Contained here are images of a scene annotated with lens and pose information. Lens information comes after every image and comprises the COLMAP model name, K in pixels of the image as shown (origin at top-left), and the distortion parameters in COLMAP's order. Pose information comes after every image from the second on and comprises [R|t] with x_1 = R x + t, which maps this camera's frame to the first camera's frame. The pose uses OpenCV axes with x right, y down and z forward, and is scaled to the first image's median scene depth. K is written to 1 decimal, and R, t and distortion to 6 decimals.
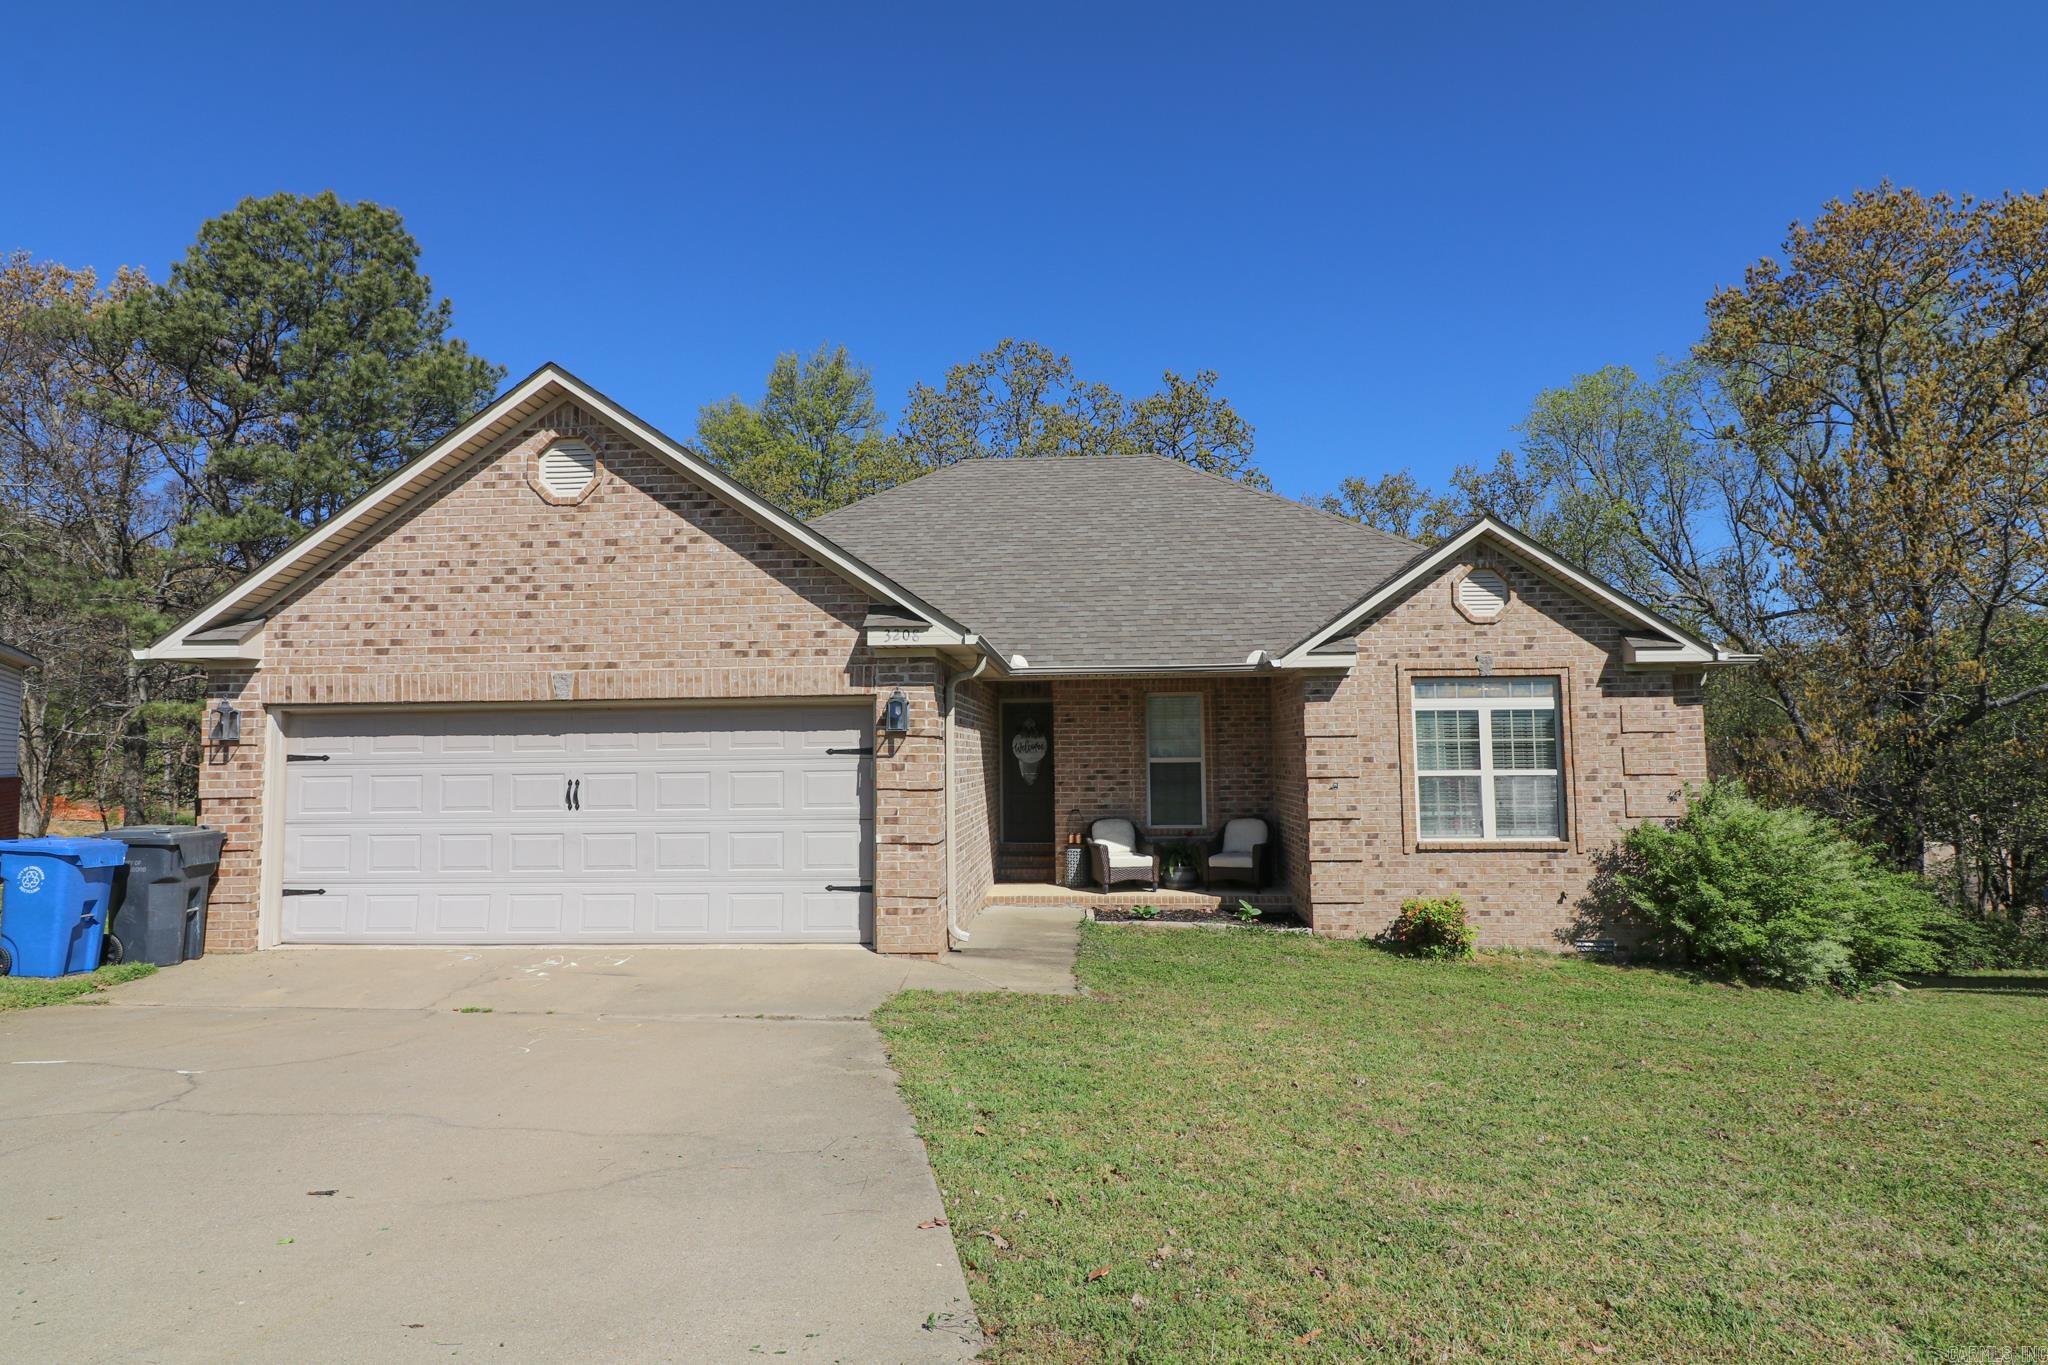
lens RADIAL K [[1153.0, 0, 1014.4], [0, 1153.0, 662.5], [0, 0, 1]] dist [0.004526, -0.010001]
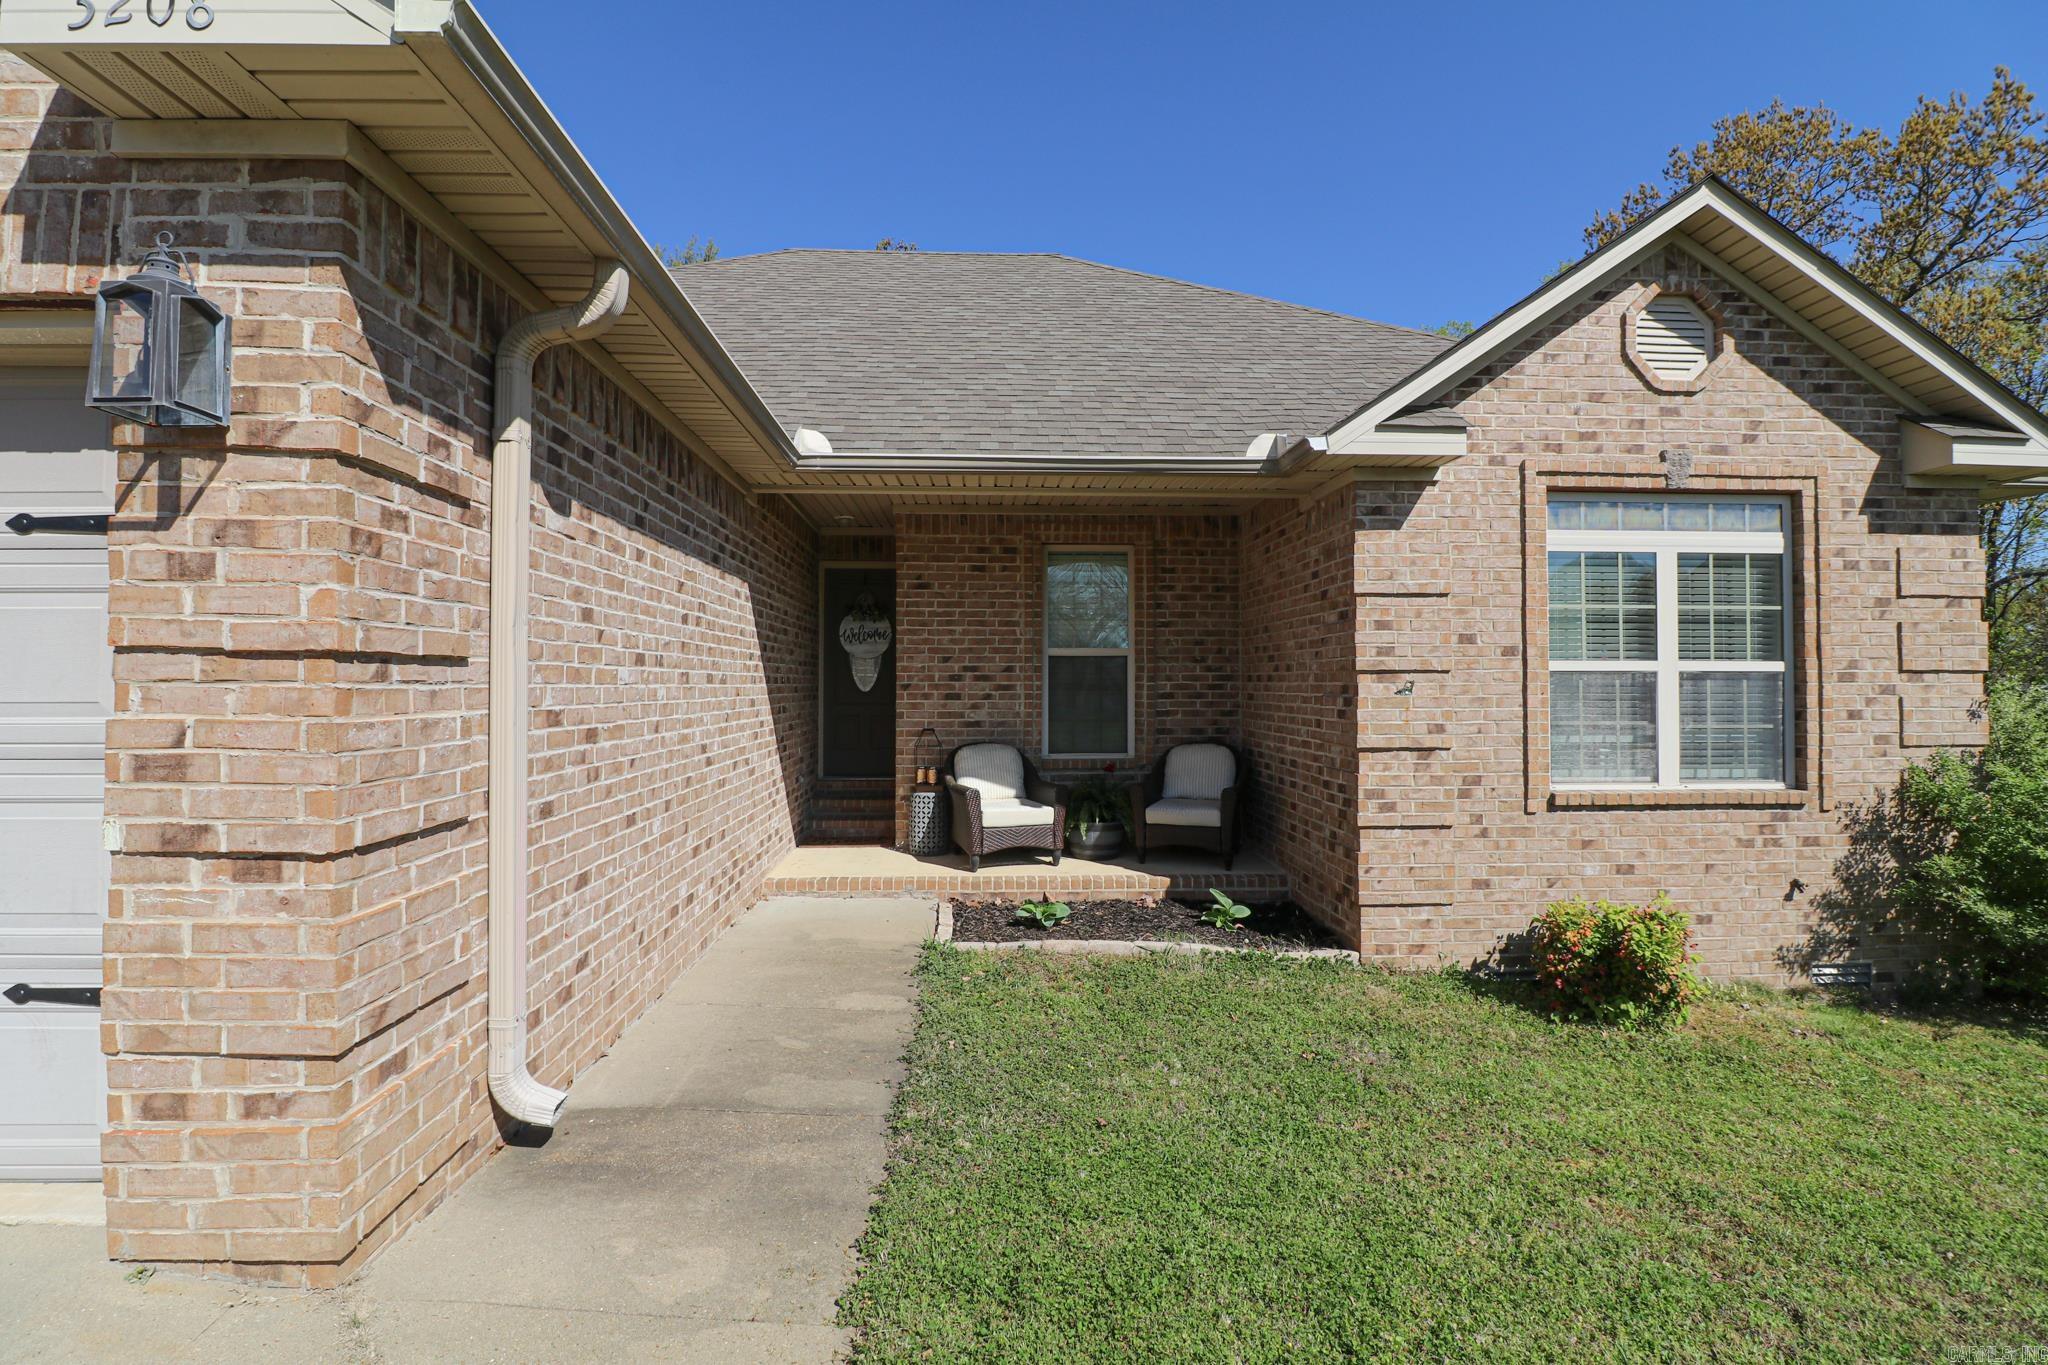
lens RADIAL K [[941.0, 0, 1016.0], [0, 941.0, 670.4], [0, 0, 1]] dist [-0.008109, -0.008984]
pose [[0.993020, 0.012652, 0.117269, 0.047572], [-0.020320, 0.997716, 0.064420, 0.075034], [-0.116186, -0.066353, 0.991009, 0.592120]]
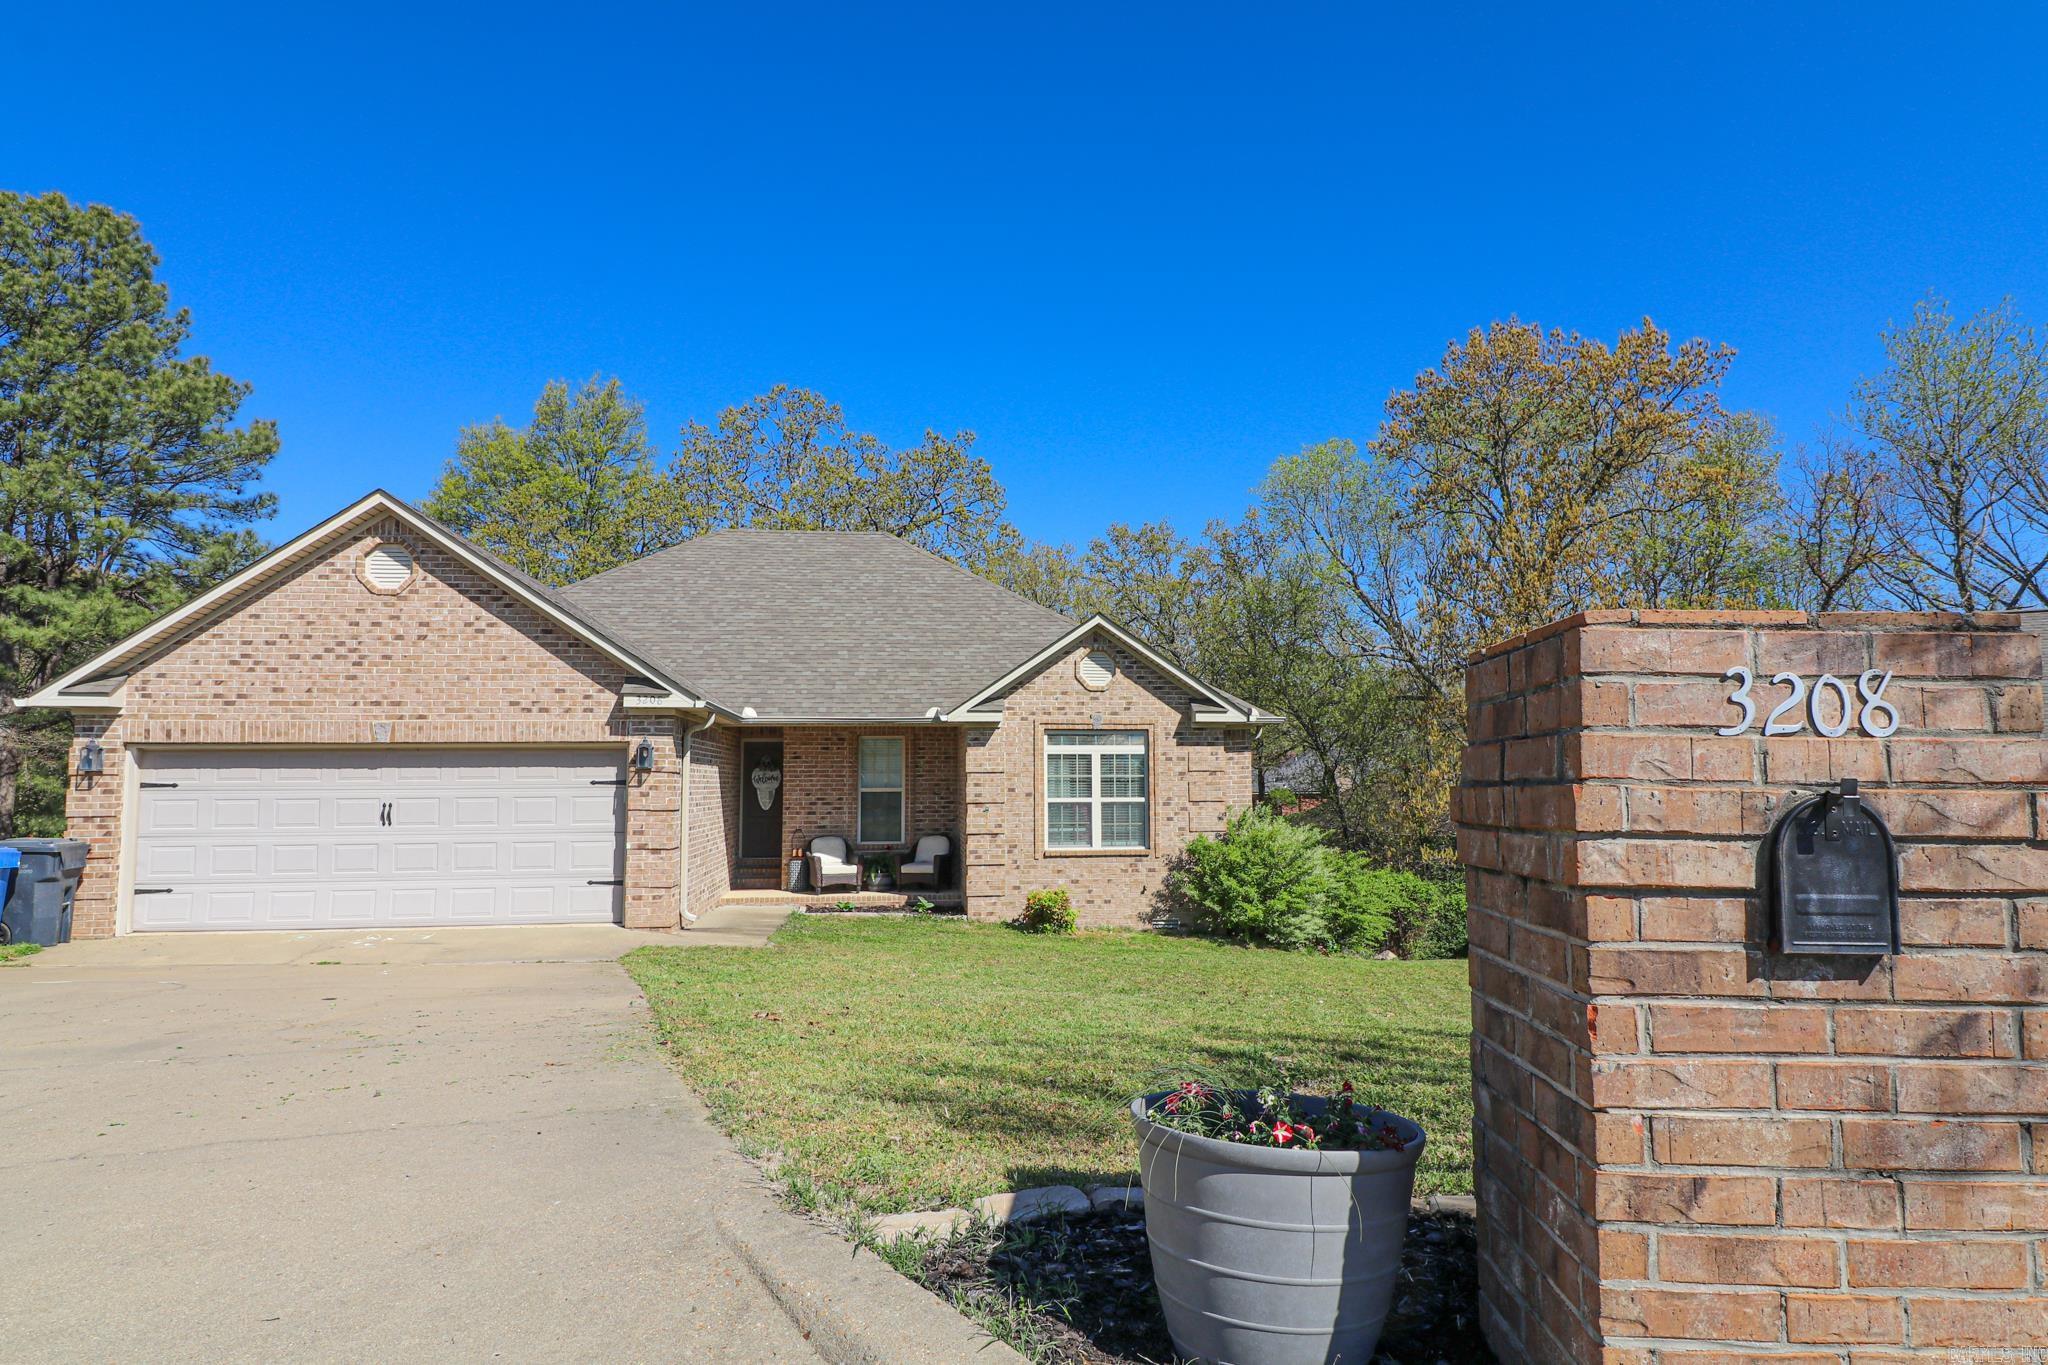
lens RADIAL K [[1228.3, 0, 1049.6], [0, 1228.3, 671.3], [0, 0, 1]] dist [0.007236, -0.011895]
pose [[0.980313, 0.022924, 0.196113, 0.064739], [-0.020610, 0.999692, -0.013834, -0.036112], [-0.196370, 0.009520, 0.980484, -0.424530]]
